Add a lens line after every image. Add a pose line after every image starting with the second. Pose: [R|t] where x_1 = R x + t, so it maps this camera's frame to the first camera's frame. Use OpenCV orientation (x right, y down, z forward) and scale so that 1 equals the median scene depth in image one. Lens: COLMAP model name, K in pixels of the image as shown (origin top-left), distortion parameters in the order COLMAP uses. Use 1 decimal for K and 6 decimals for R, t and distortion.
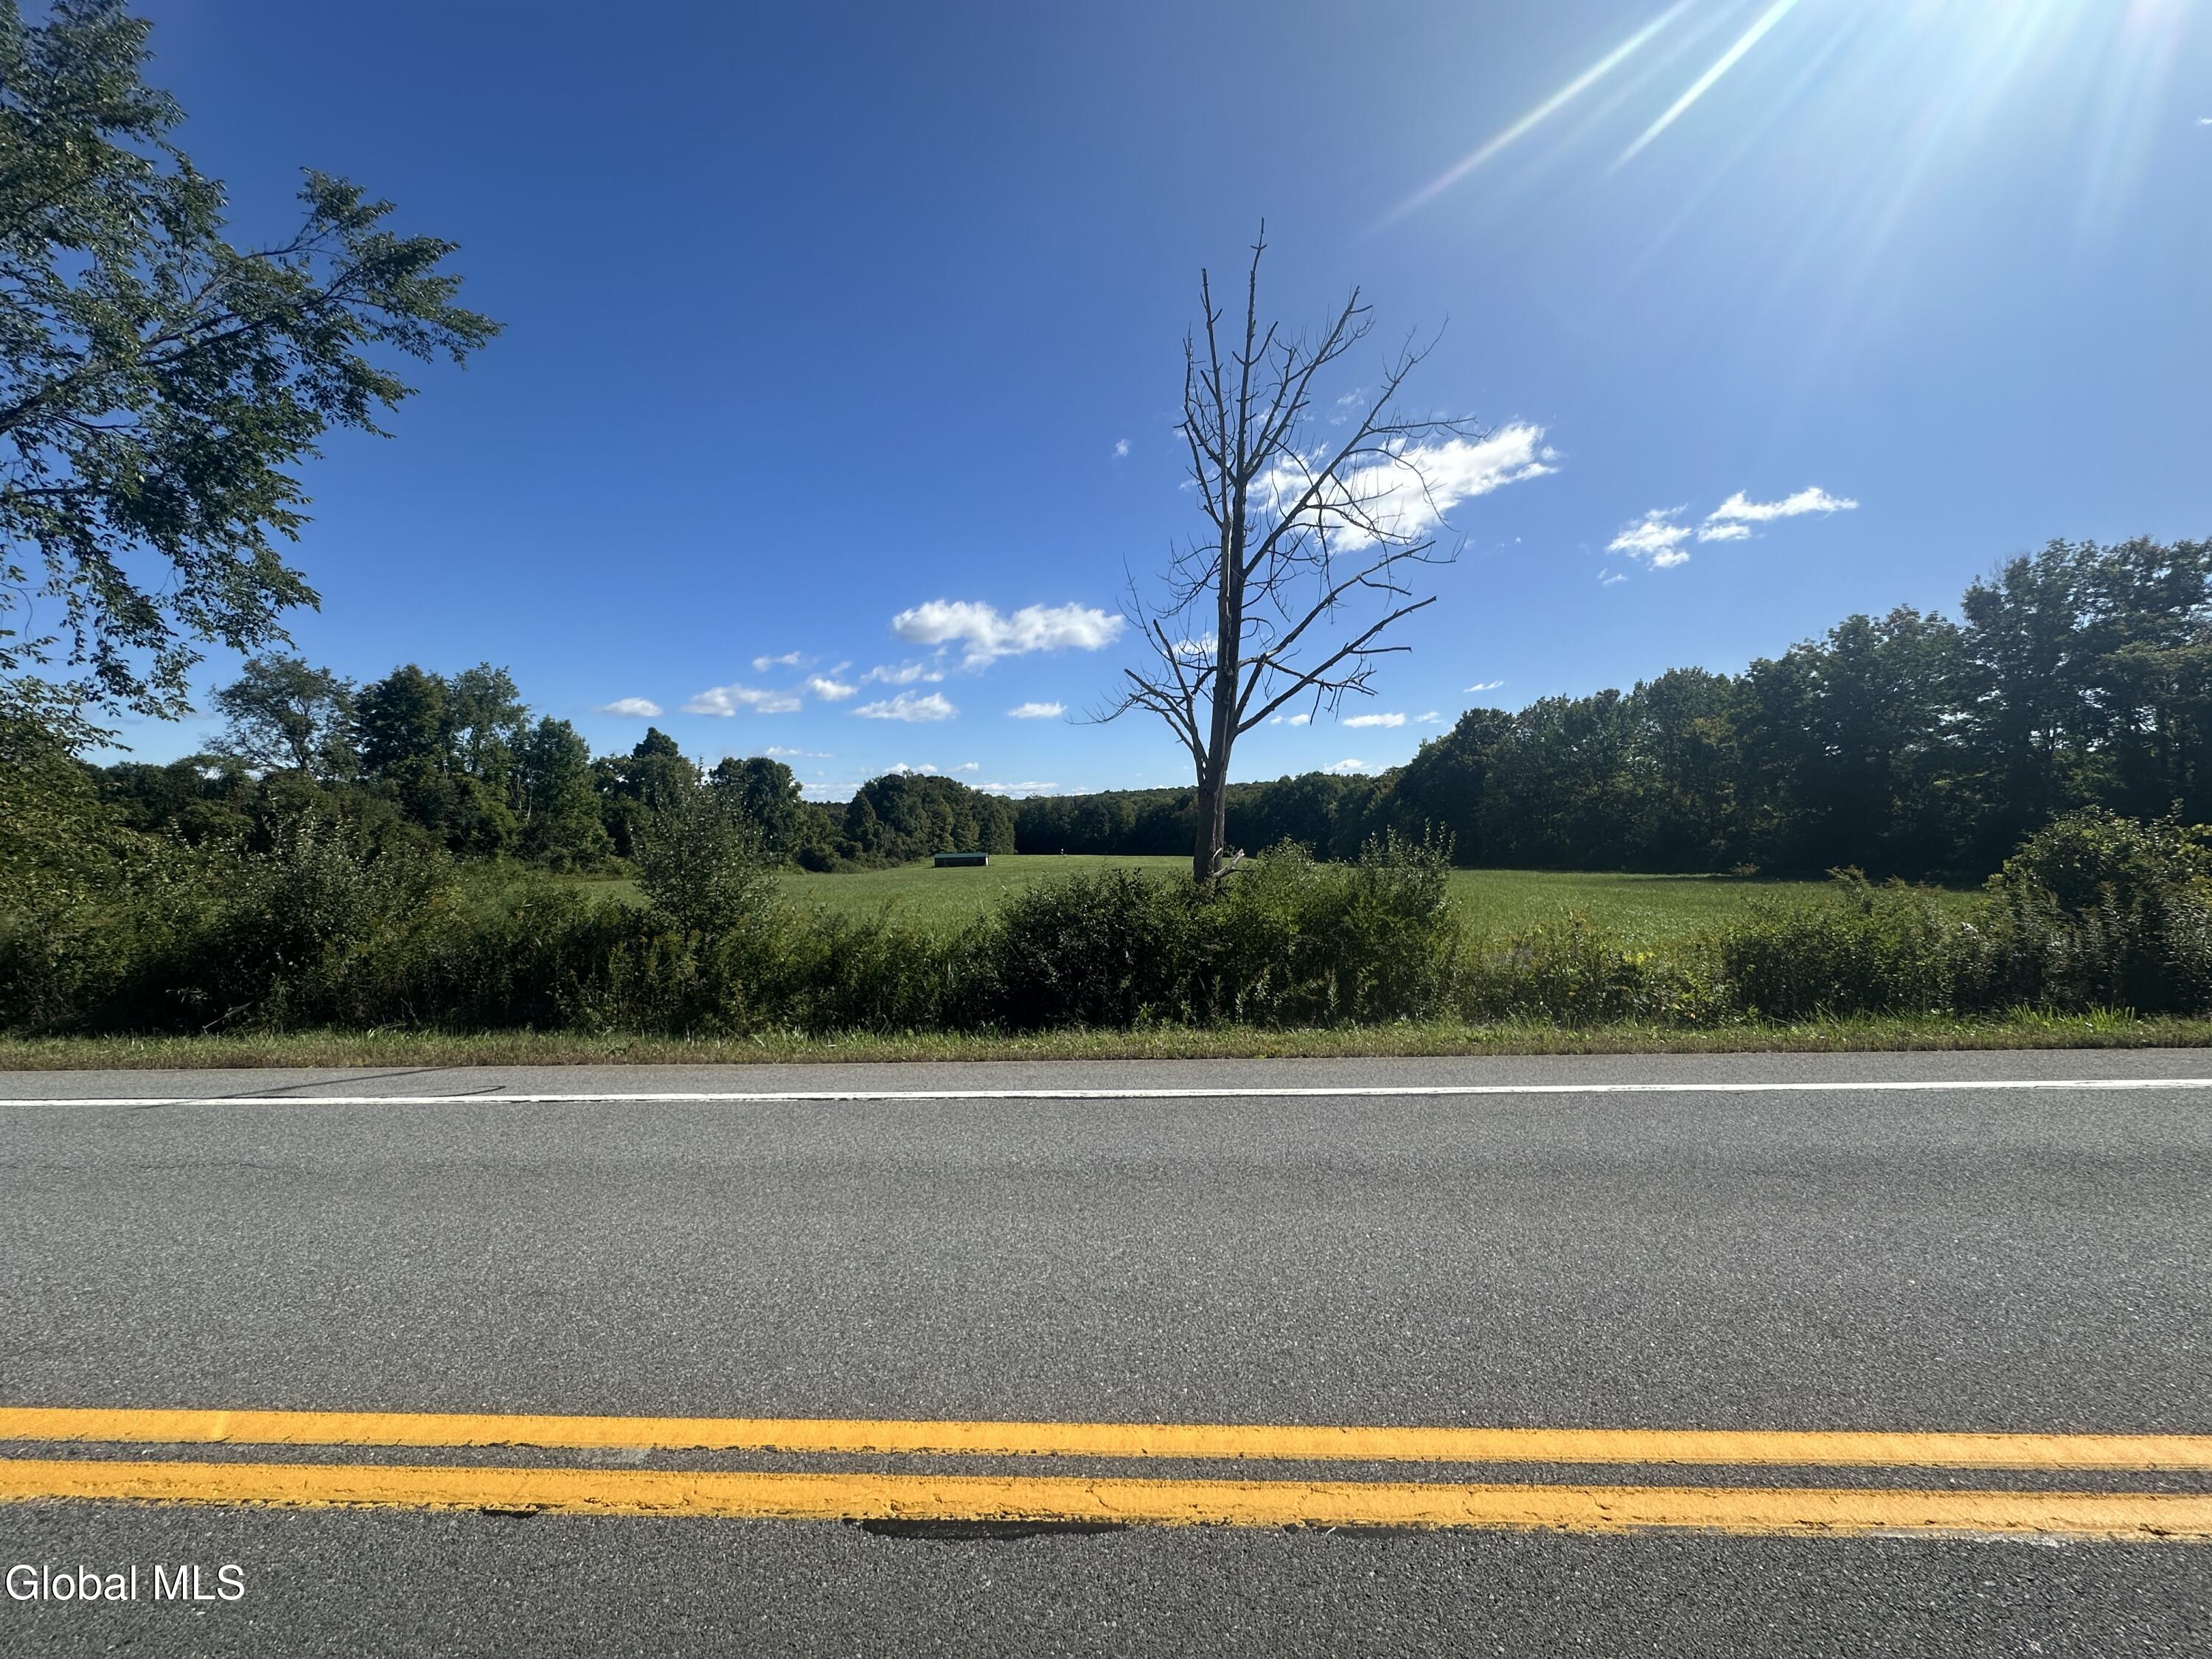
lens RADIAL K [[894.7, 0, 1115.6], [0, 894.7, 819.7], [0, 0, 1]] dist [-0.013909, -0.000628]
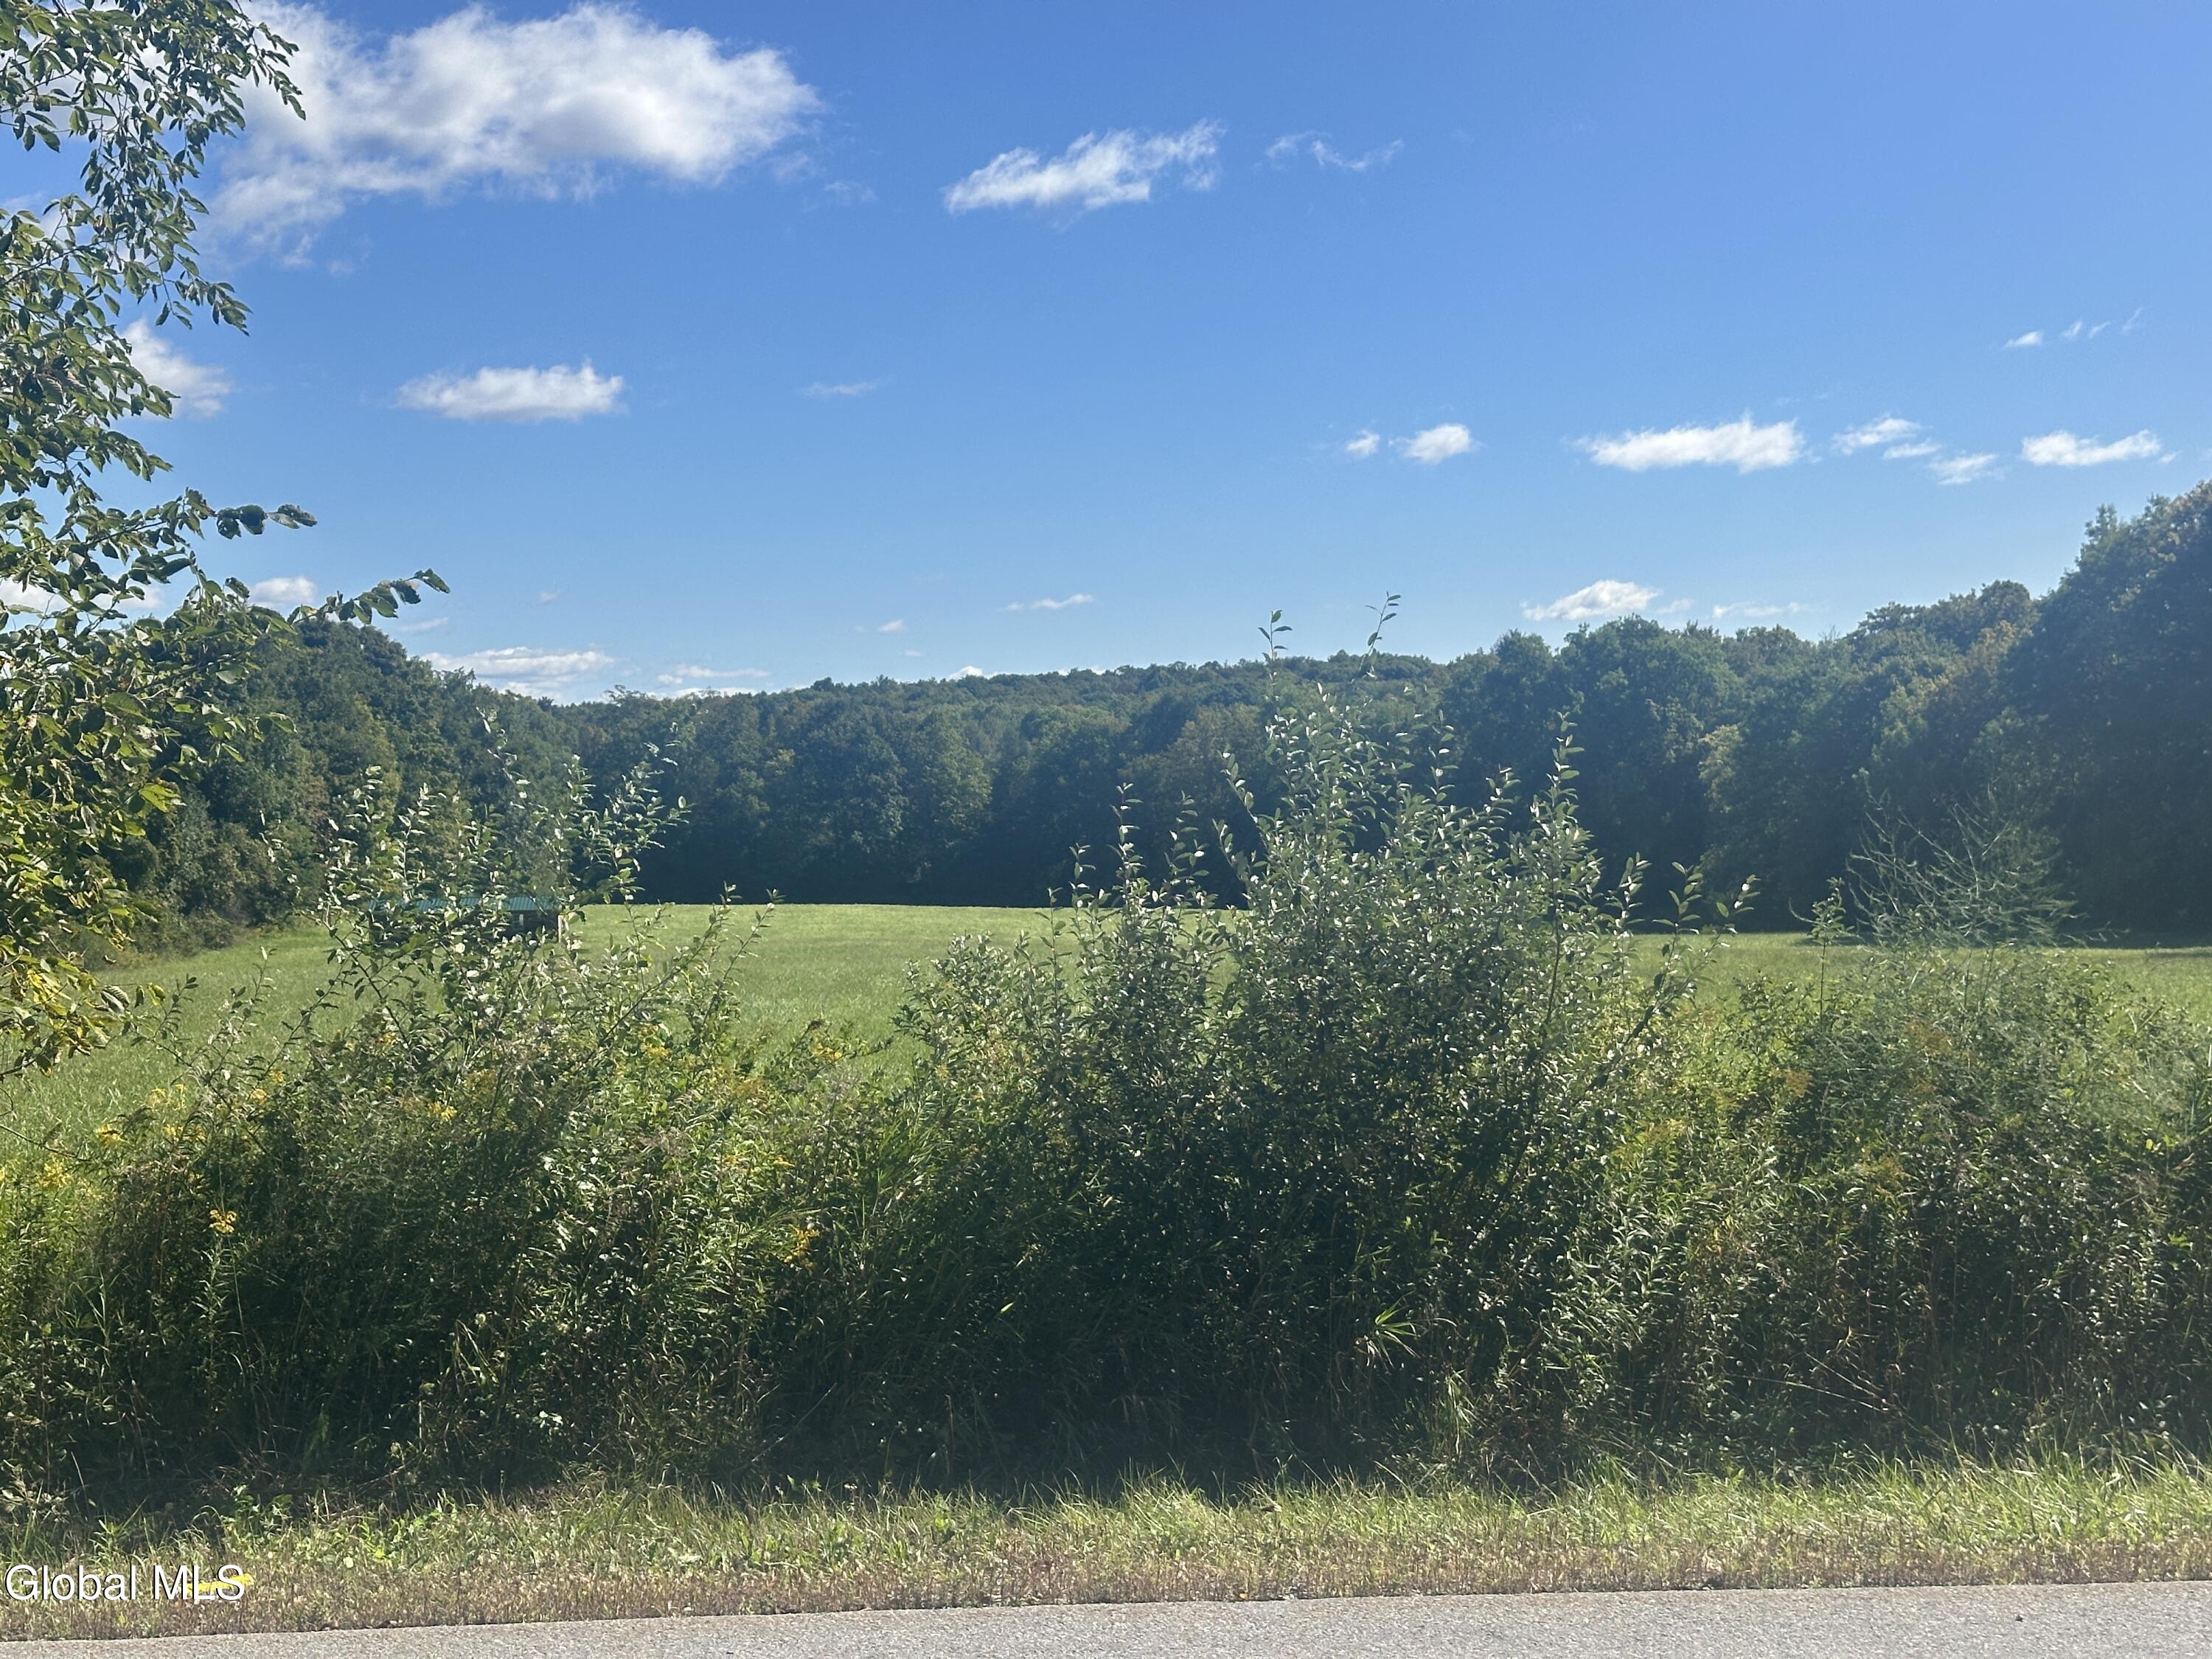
lens RADIAL K [[3120.3, 0, 1091.6], [0, 3120.3, 837.3], [0, 0, 1]] dist [0.121960, 0.000000]
pose [[0.993305, 0.003600, 0.115465, -0.096910], [-0.005428, 0.999865, 0.015526, 0.002096], [-0.115394, -0.016049, 0.993190, 0.002593]]
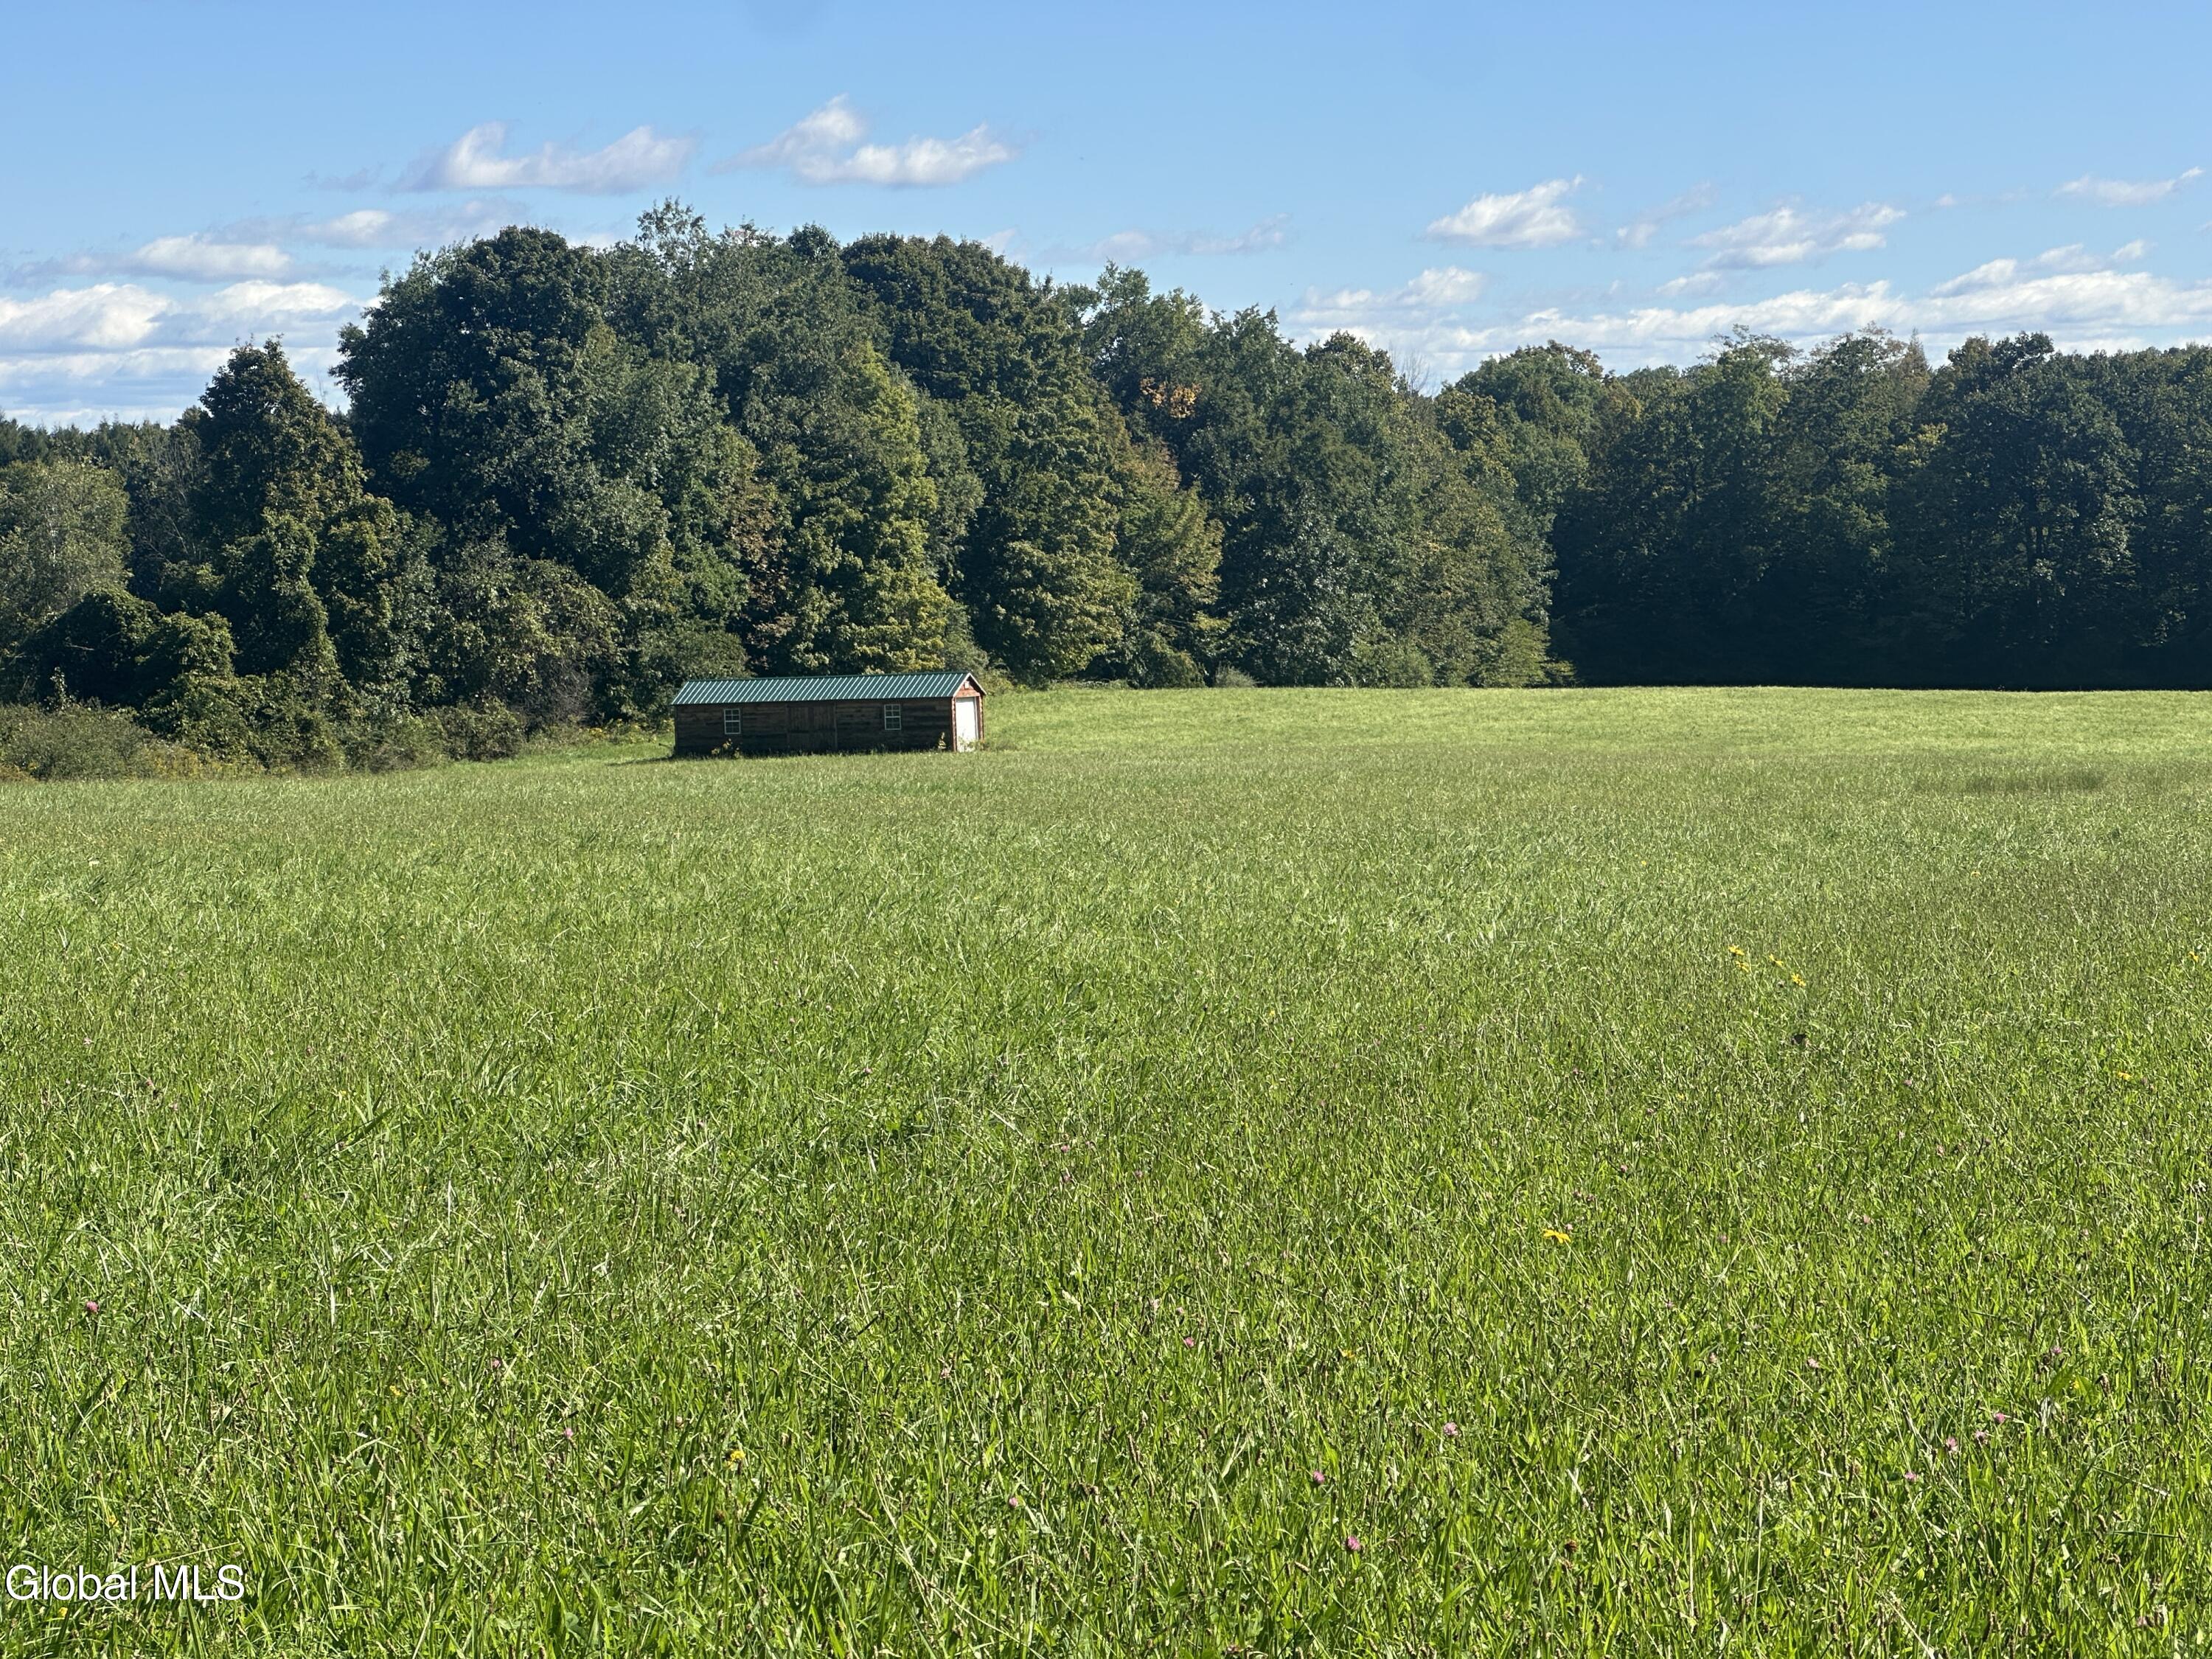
lens RADIAL K [[4923.1, 0, 1106.1], [0, 4923.1, 831.7], [0, 0, 1]] dist [0.072286, 0.000000]
pose [[0.955801, 0.004491, -0.293980, 0.166748], [0.014928, 0.997852, 0.063779, 0.007678], [0.293635, -0.065348, 0.953681, 0.117158]]
